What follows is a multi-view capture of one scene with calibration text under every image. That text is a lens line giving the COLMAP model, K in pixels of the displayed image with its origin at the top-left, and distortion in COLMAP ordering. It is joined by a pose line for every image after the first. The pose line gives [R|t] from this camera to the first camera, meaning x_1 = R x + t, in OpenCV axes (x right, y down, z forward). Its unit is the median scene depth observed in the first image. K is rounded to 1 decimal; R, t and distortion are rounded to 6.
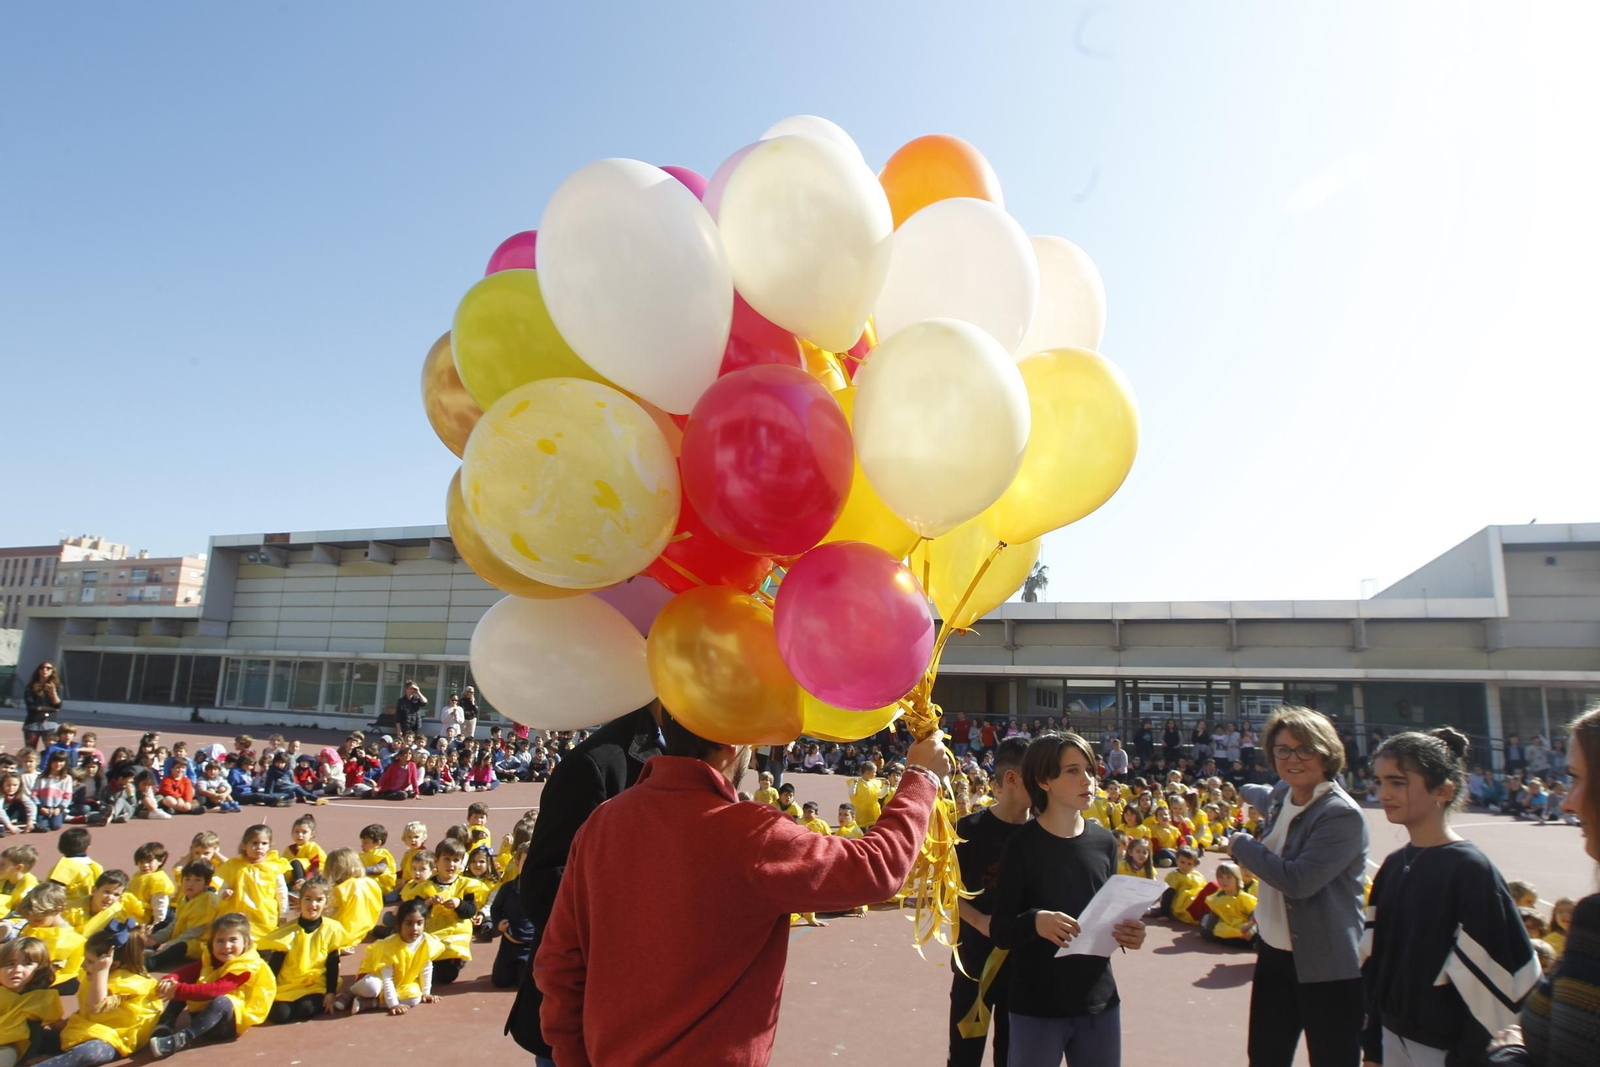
lens RADIAL K [[931.7, 0, 808.5], [0, 931.7, 540.9], [0, 0, 1]] dist [-0.060808, 0.025051]
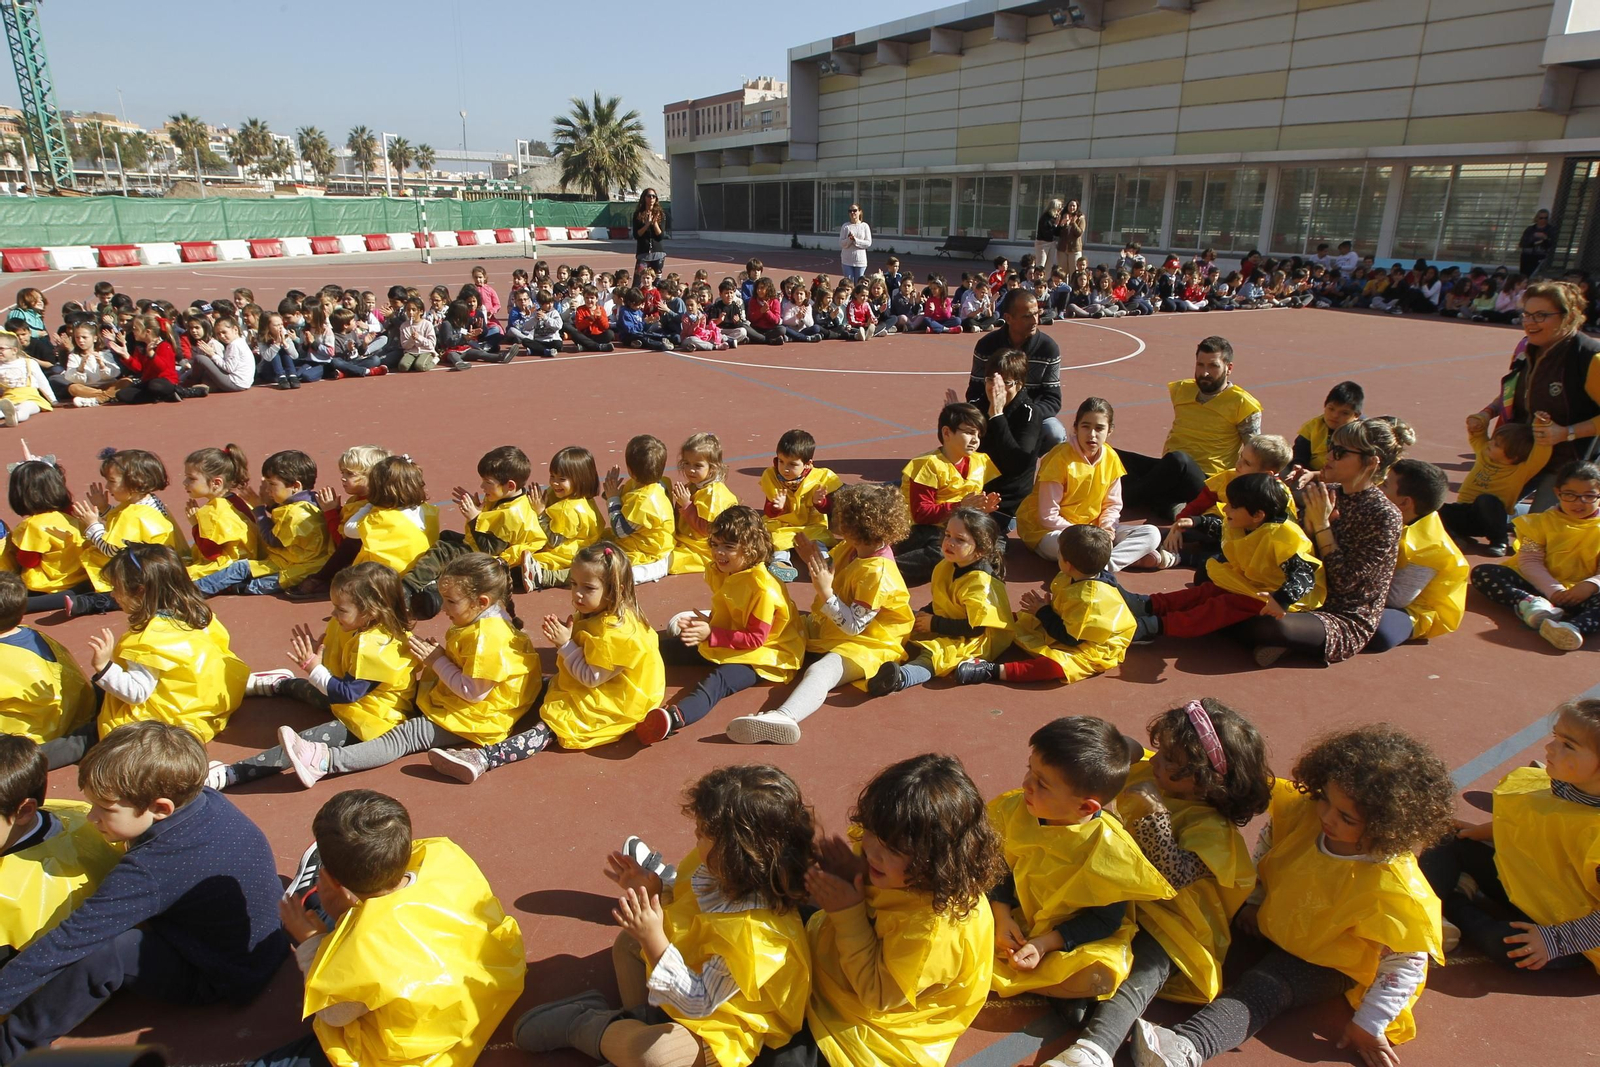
lens RADIAL K [[931.7, 0, 808.5], [0, 931.7, 540.9], [0, 0, 1]] dist [-0.060808, 0.025051]
pose [[0.790531, 0.175516, -0.586733, 0.011059], [0.131691, 0.886923, 0.442748, 0.028908], [0.598096, -0.427273, 0.678026, 0.148406]]
